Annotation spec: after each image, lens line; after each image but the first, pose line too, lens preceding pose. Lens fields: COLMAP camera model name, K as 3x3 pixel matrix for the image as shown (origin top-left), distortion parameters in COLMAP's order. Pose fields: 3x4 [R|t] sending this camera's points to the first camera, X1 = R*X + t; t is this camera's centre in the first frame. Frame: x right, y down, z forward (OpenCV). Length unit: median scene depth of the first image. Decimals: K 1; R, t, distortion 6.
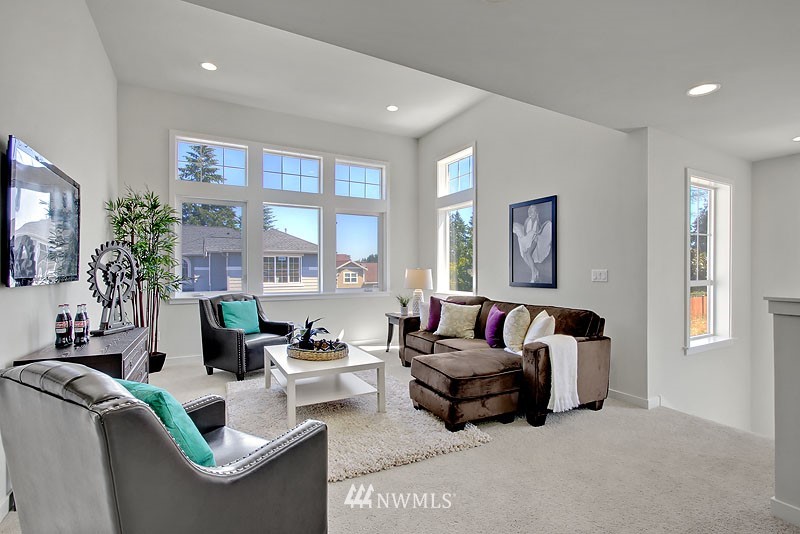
lens RADIAL K [[381.7, 0, 400.3], [0, 381.7, 269.3], [0, 0, 1]] dist [-0.022796, -0.000219]
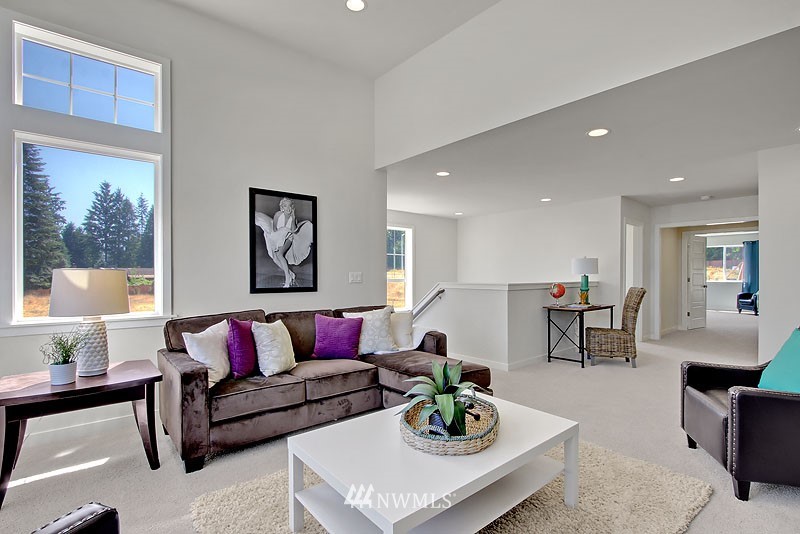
lens RADIAL K [[381.7, 0, 399.5], [0, 381.7, 271.0], [0, 0, 1]] dist [-0.022796, -0.000219]
pose [[-0.192680, 0.002446, 0.981259, -0.559956], [-0.007552, 0.999964, -0.003975, -0.000194], [-0.981233, -0.008176, -0.192654, 0.913437]]
